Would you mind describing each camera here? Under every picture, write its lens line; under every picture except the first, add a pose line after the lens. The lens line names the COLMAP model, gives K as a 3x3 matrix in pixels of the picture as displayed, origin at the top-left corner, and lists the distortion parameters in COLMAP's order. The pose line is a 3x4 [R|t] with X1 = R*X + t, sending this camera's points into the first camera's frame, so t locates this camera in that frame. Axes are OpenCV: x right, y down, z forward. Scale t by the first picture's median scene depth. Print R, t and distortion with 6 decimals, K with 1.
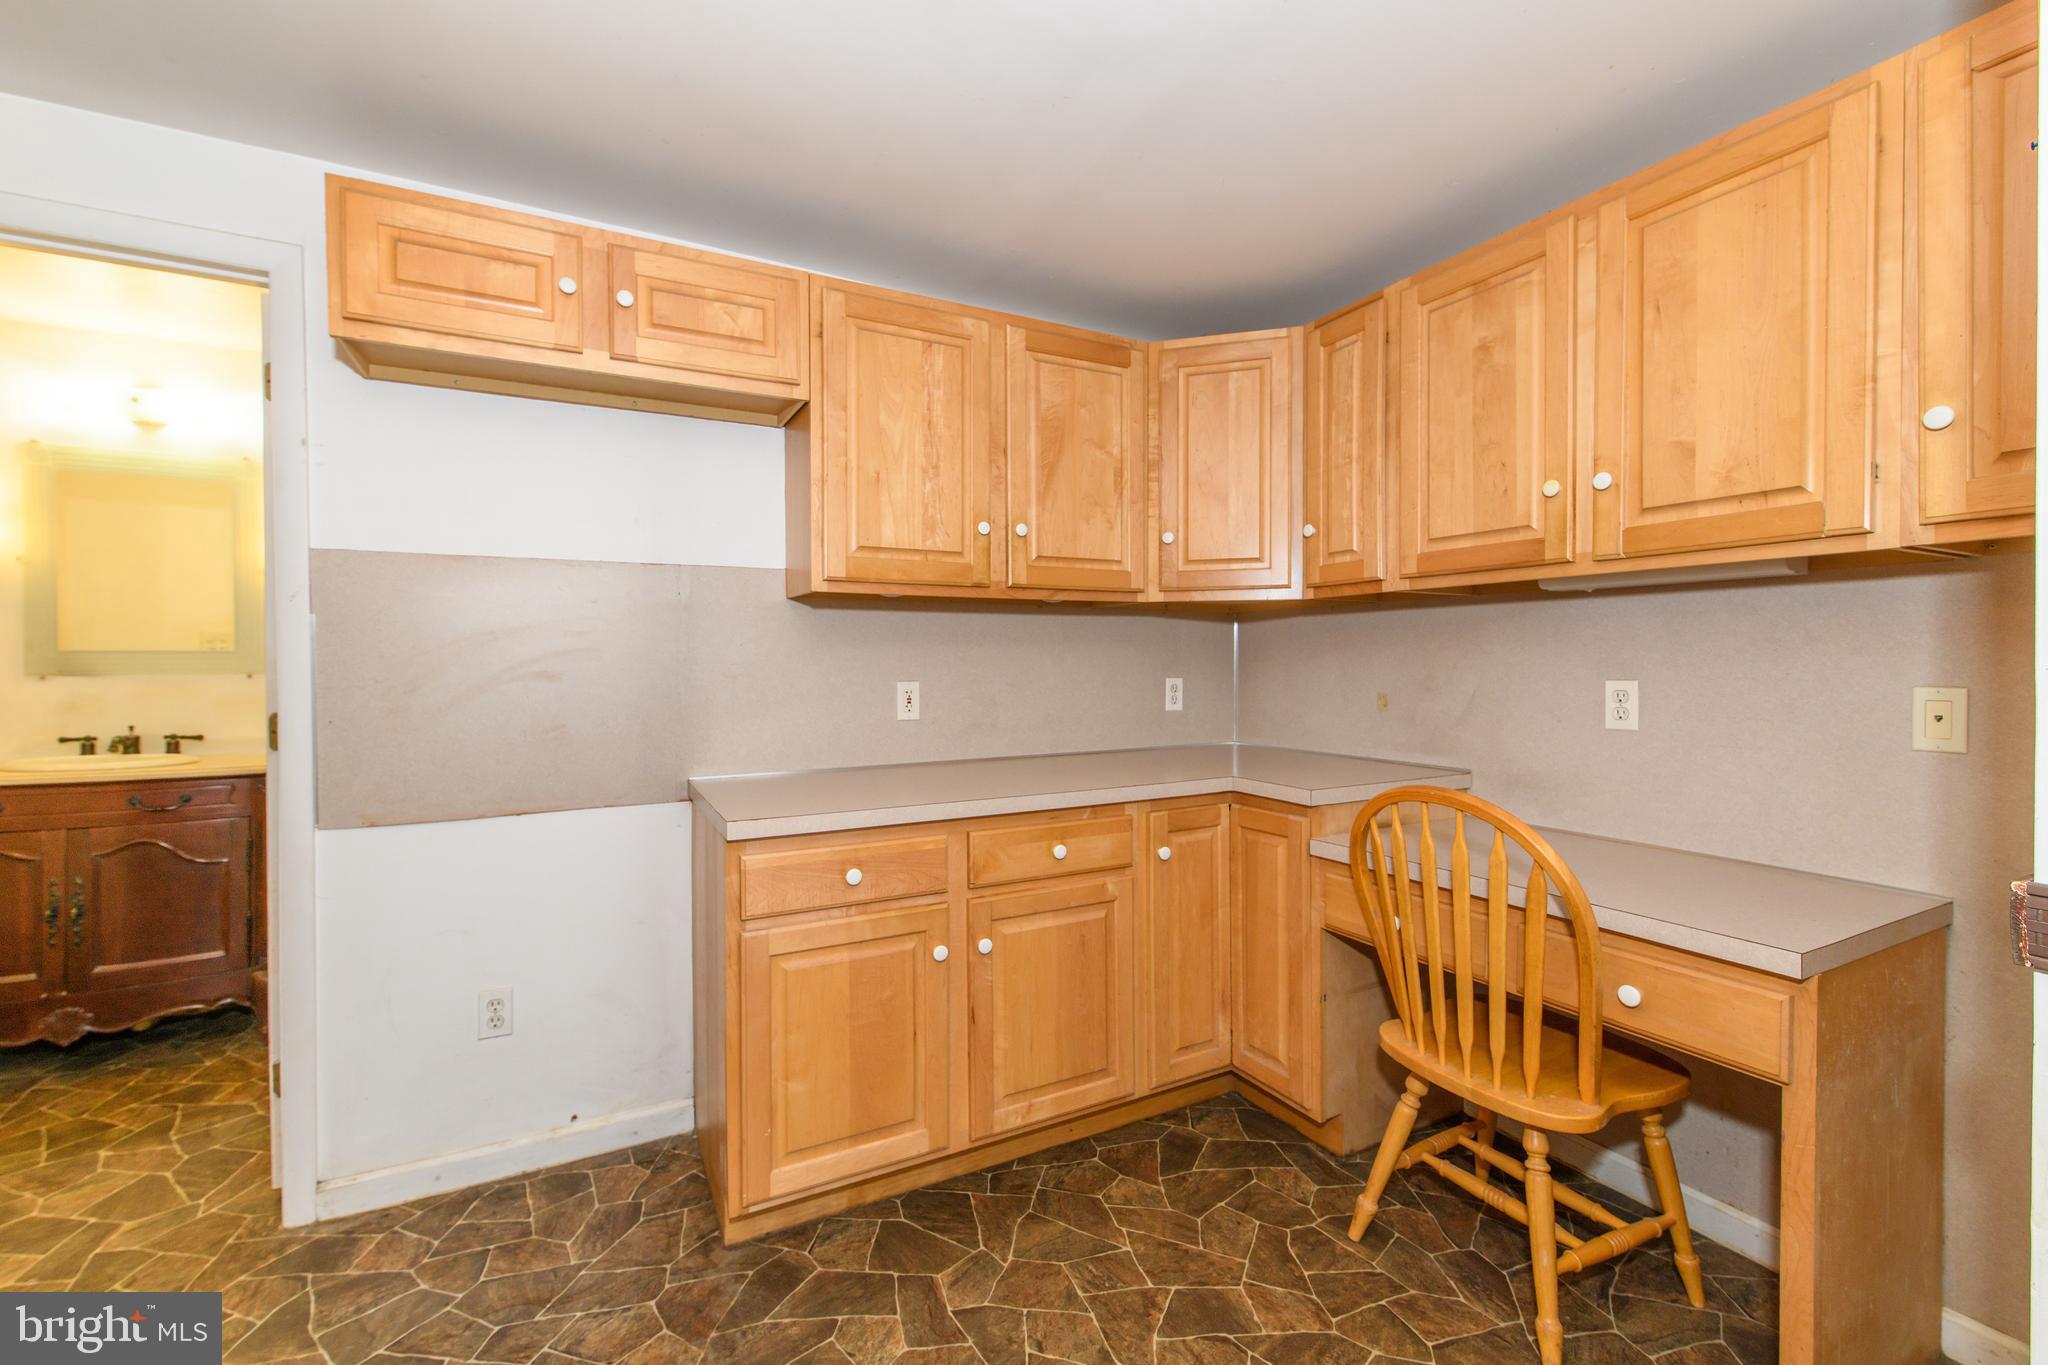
lens RADIAL K [[870.7, 0, 1027.9], [0, 870.7, 672.2], [0, 0, 1]] dist [0.000815, -0.000592]
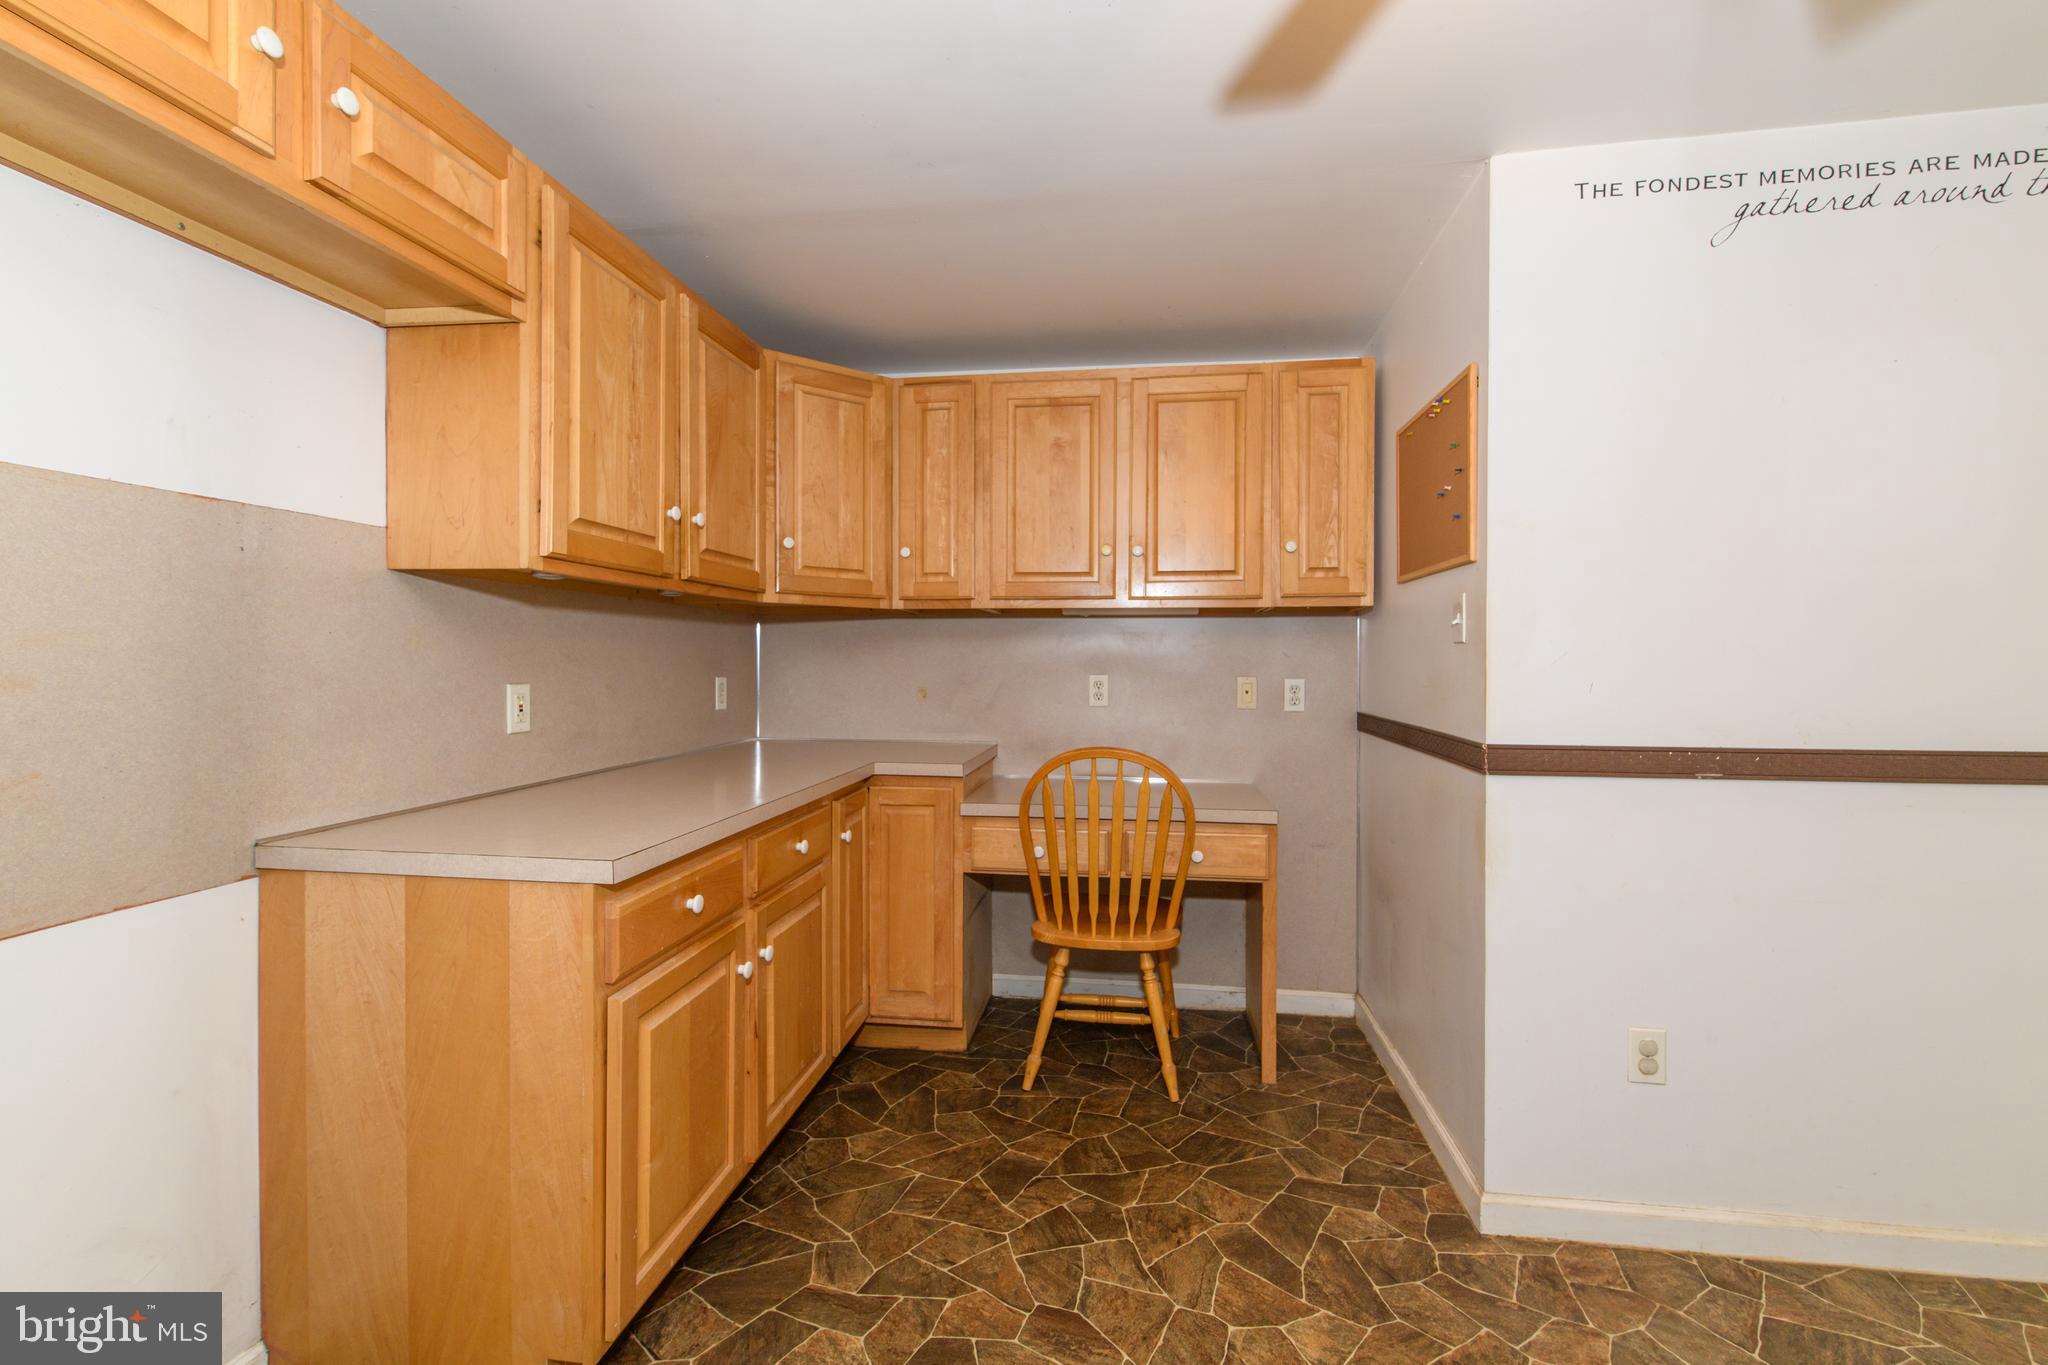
lens RADIAL K [[874.9, 0, 1028.7], [0, 874.9, 672.9], [0, 0, 1]] dist [0.000614, -0.000302]
pose [[0.578094, -0.006165, 0.815947, -0.627883], [0.005061, 0.999979, 0.003969, -0.000688], [-0.815954, 0.001835, 0.578114, 0.184291]]
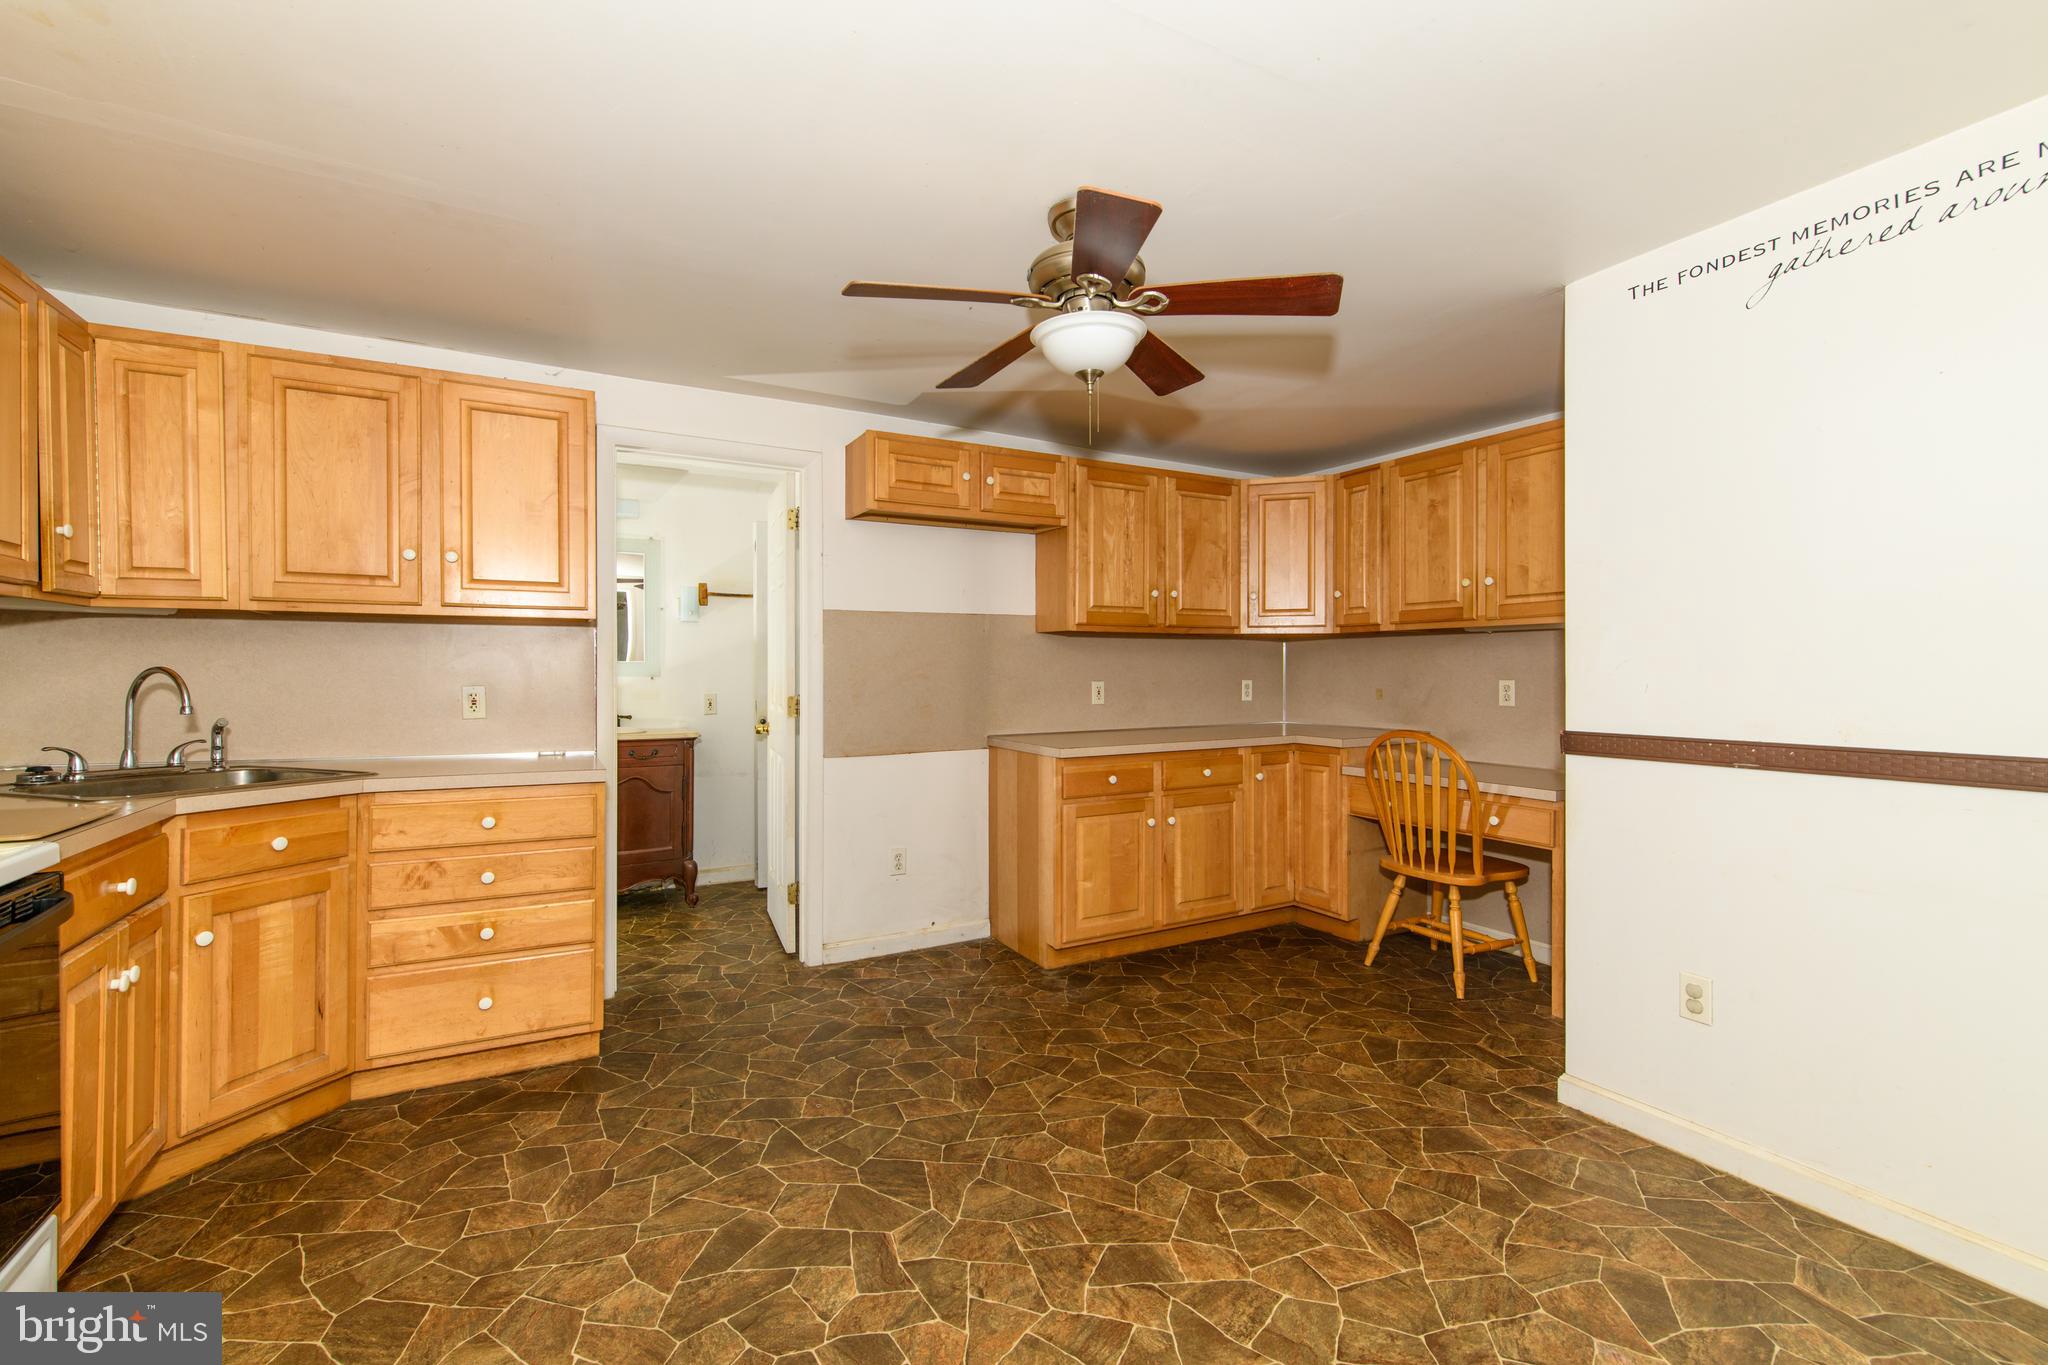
lens RADIAL K [[900.5, 0, 1020.7], [0, 900.5, 674.1], [0, 0, 1]] dist [-0.000668, -0.000363]
pose [[0.999831, 0.001689, 0.018324, -0.382198], [-0.001546, 0.999968, -0.007806, 0.012725], [-0.018336, 0.007776, 0.999802, -0.875018]]
